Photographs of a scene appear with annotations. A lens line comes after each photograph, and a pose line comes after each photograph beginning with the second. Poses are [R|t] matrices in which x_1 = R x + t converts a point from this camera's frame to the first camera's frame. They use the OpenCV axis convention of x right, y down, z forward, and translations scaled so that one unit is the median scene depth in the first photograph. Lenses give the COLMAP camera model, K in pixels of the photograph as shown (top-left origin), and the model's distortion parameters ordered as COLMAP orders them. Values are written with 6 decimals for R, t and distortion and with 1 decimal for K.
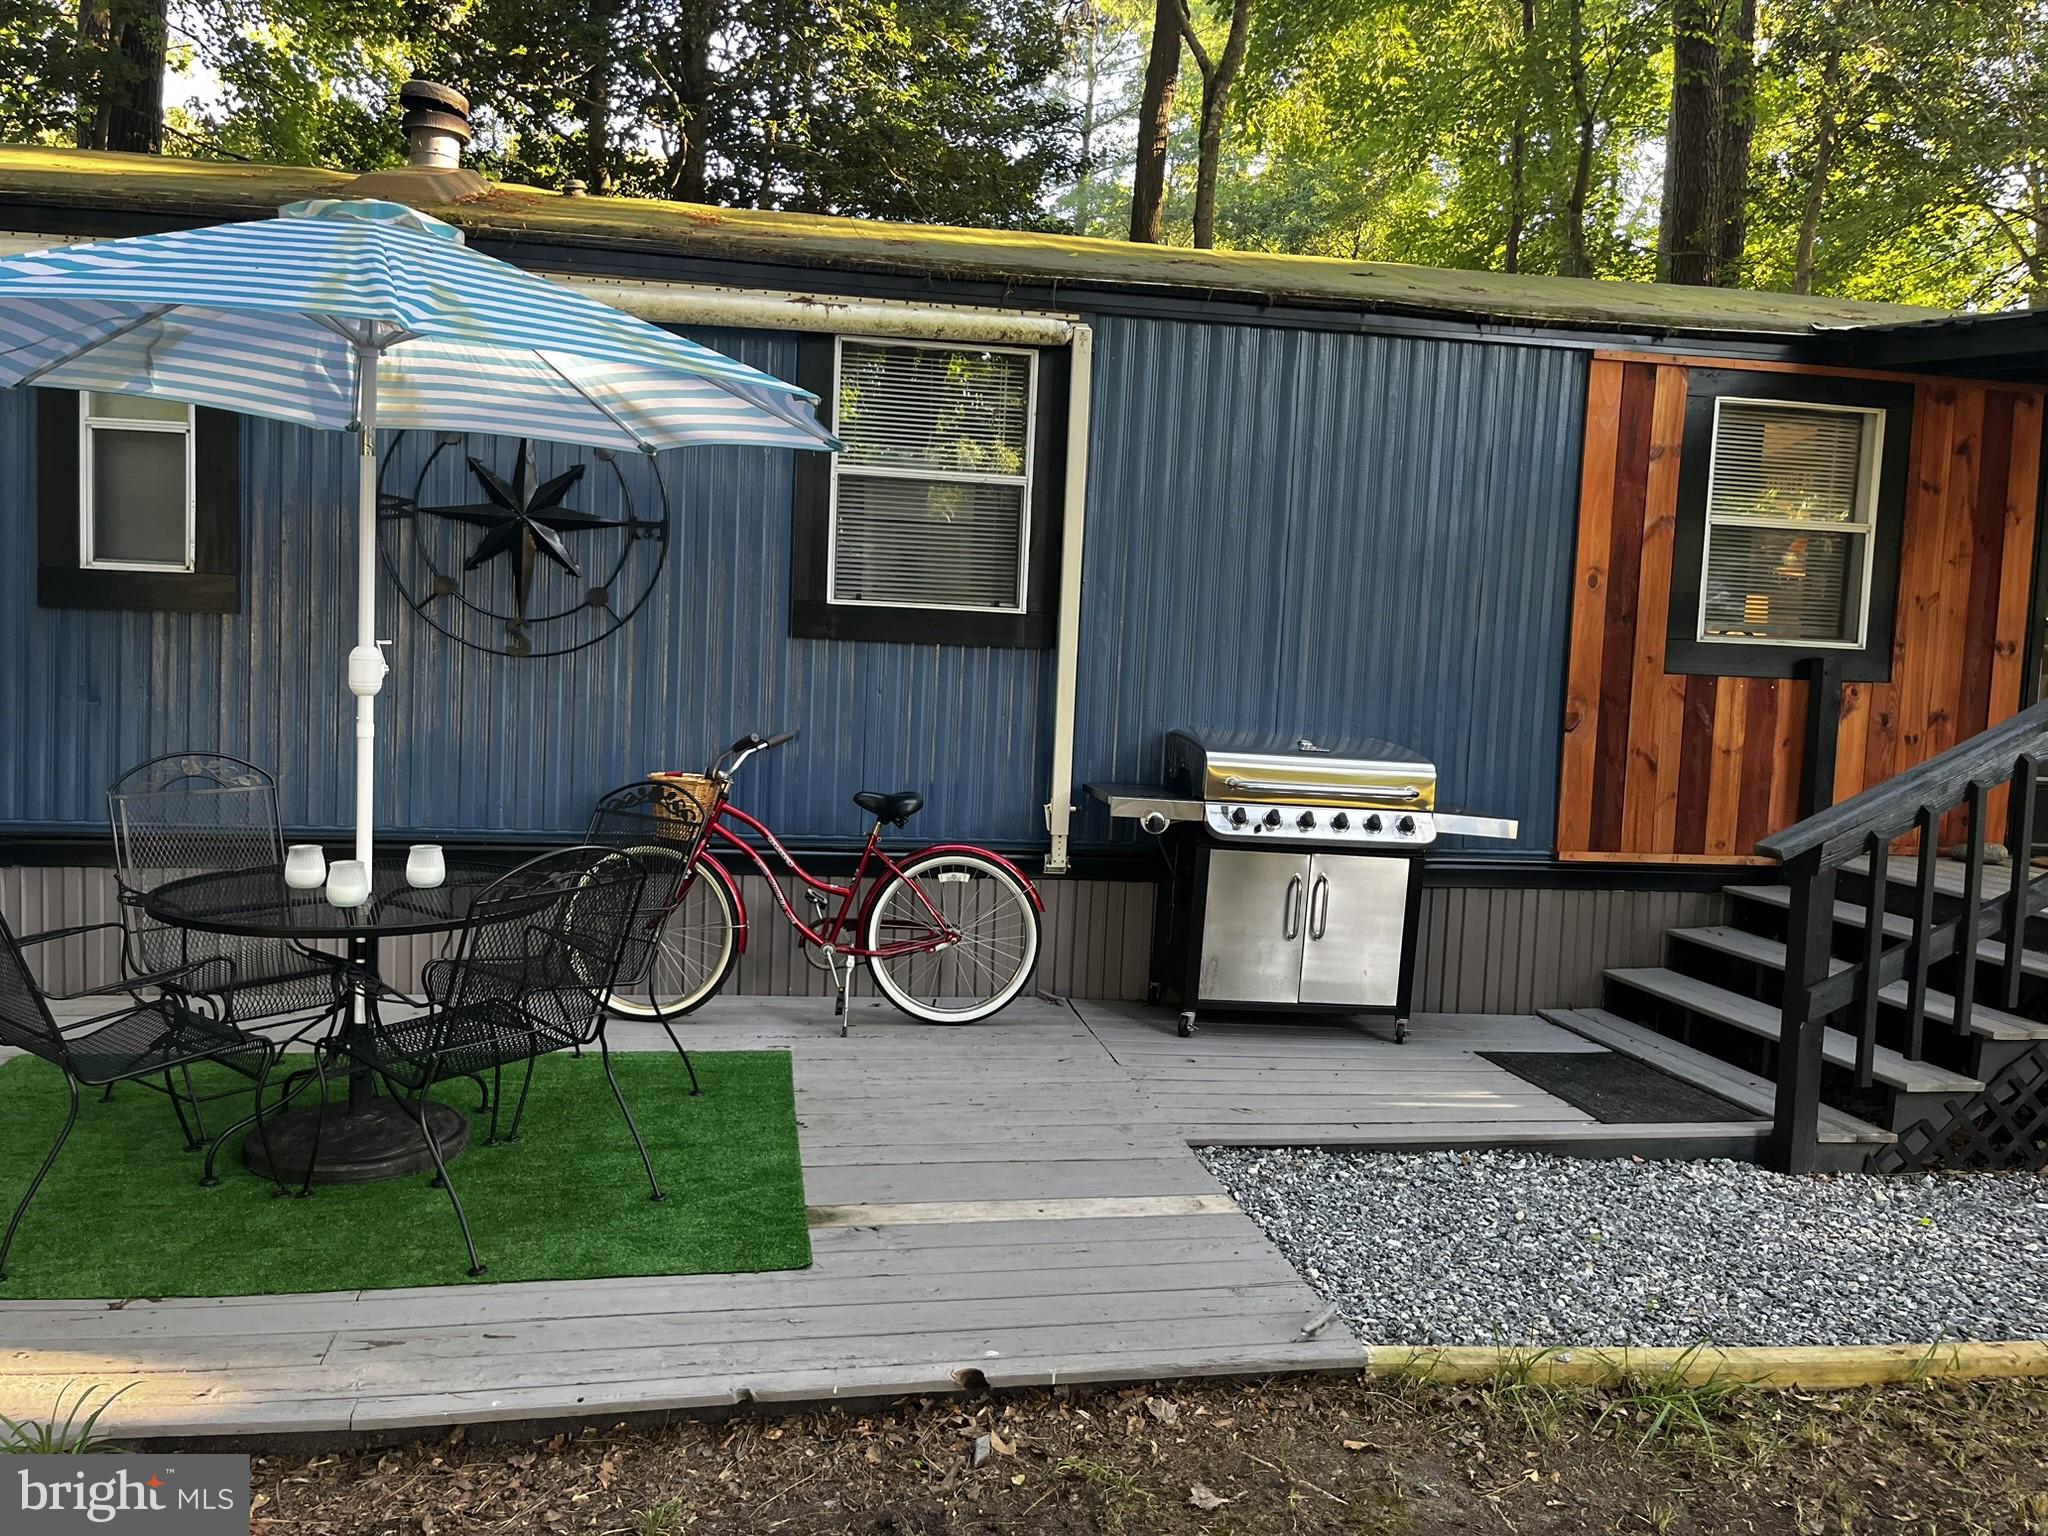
lens RADIAL K [[1579.2, 0, 1014.6], [0, 1579.2, 759.8], [0, 0, 1]] dist [0.064830, -0.089490]
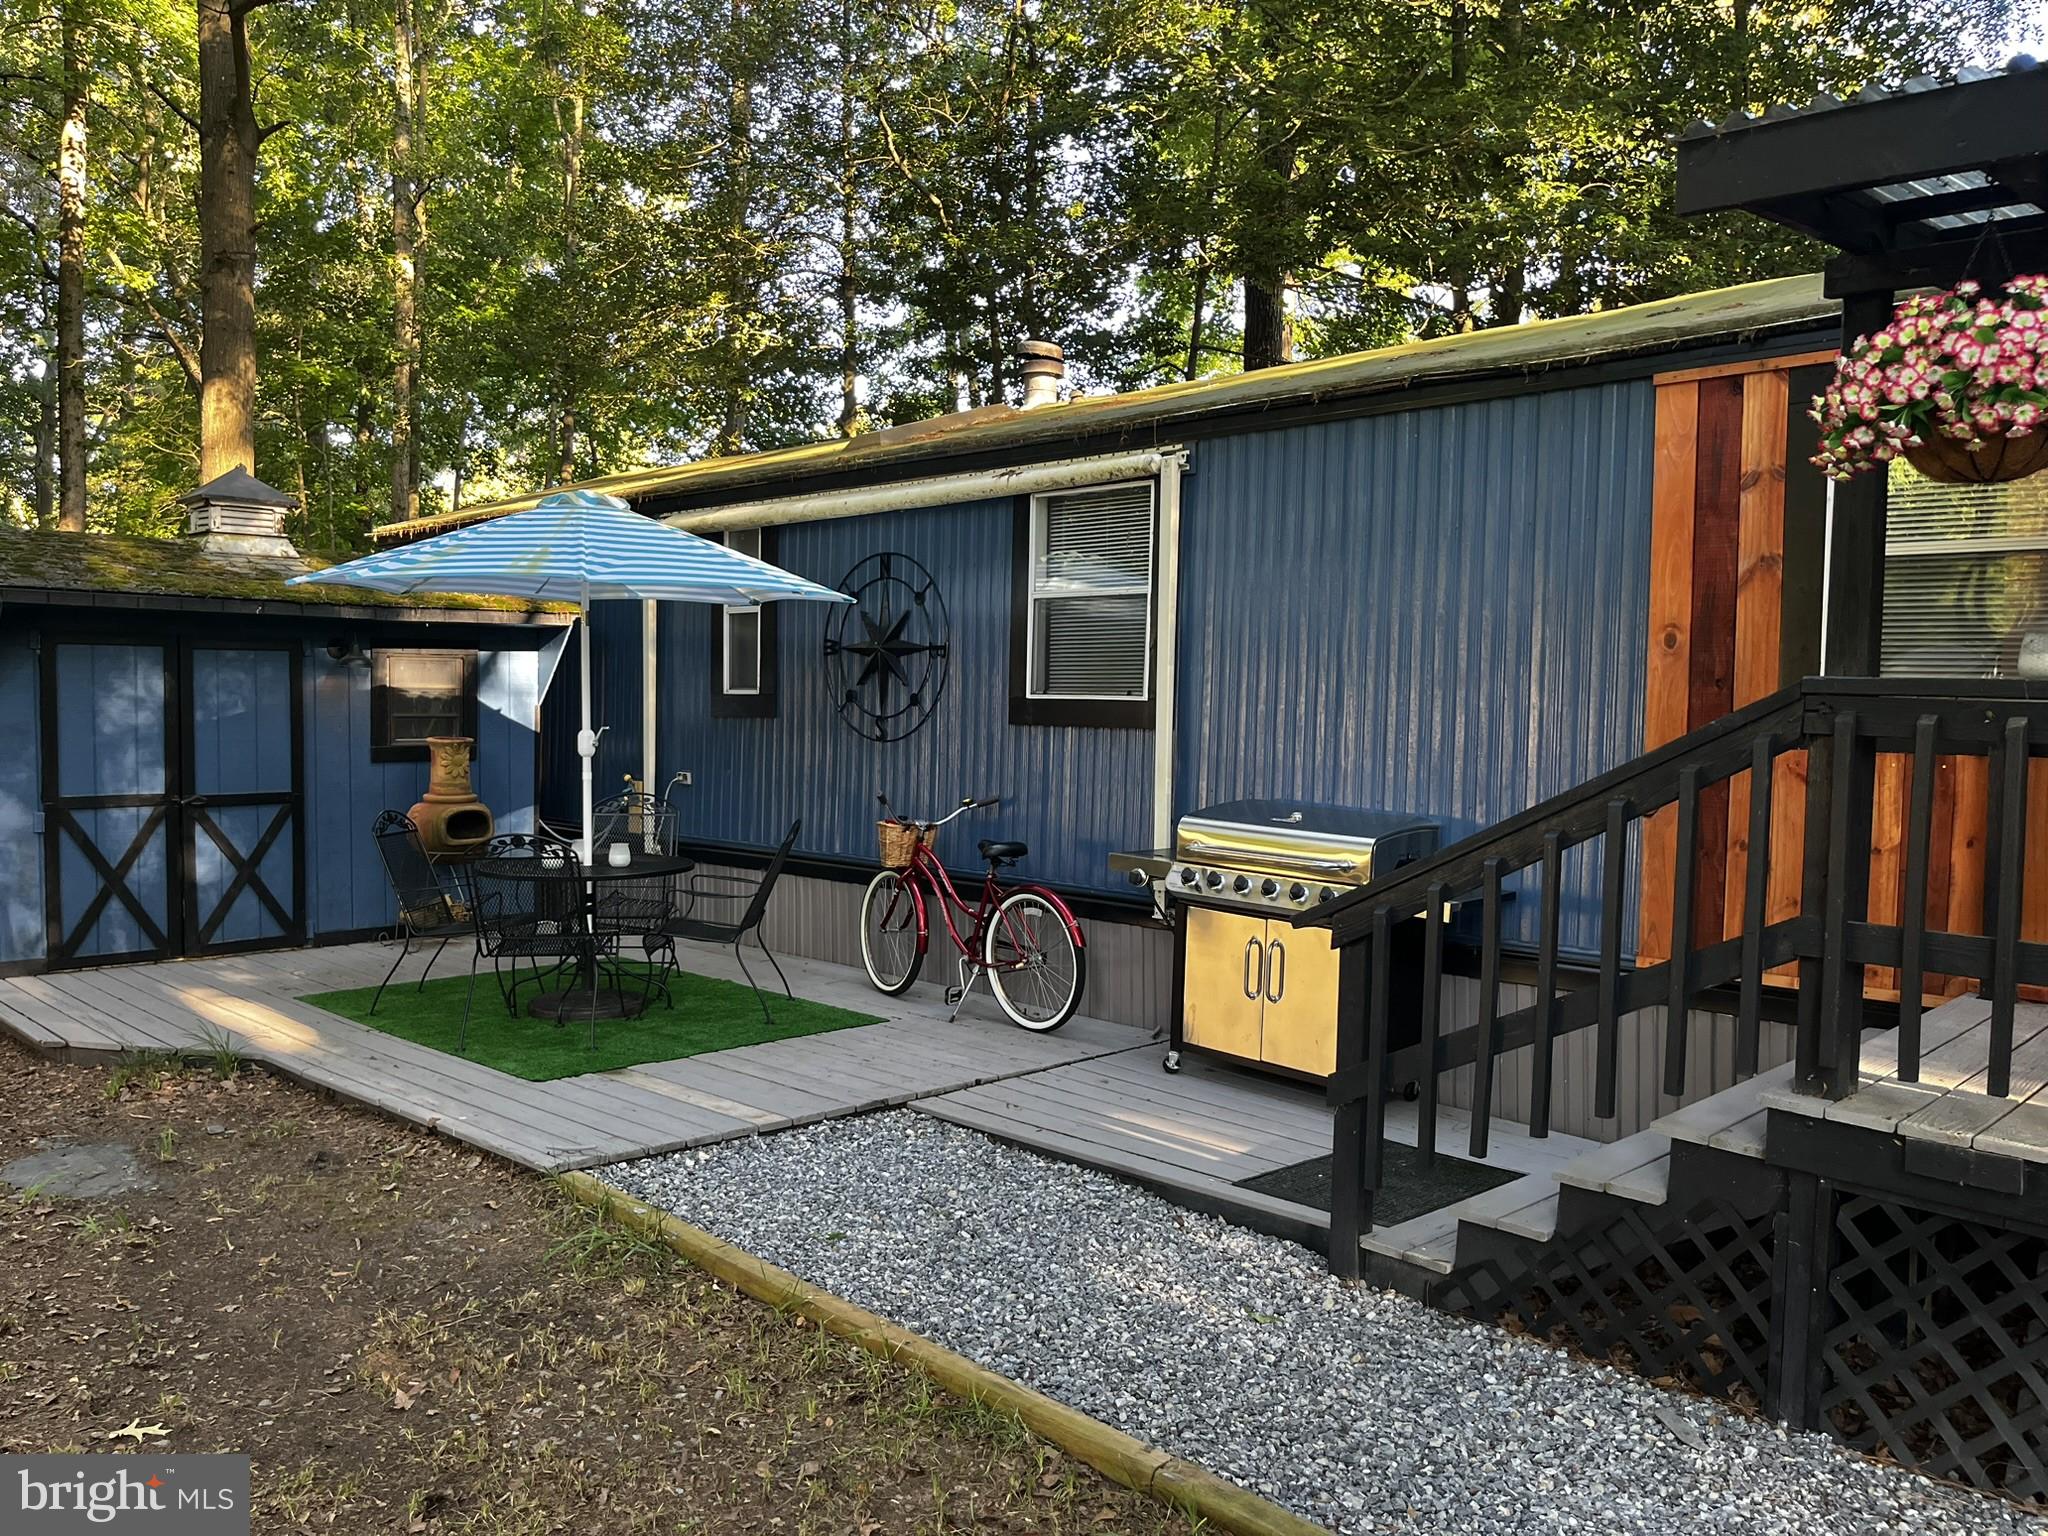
lens RADIAL K [[1579.2, 0, 981.9], [0, 1579.2, 761.1], [0, 0, 1]] dist [0.064830, -0.089490]
pose [[0.564691, -0.004056, -0.825292, 0.961758], [-0.059172, 0.997215, -0.045389, 0.014413], [0.823178, 0.074464, 0.562879, 0.247648]]
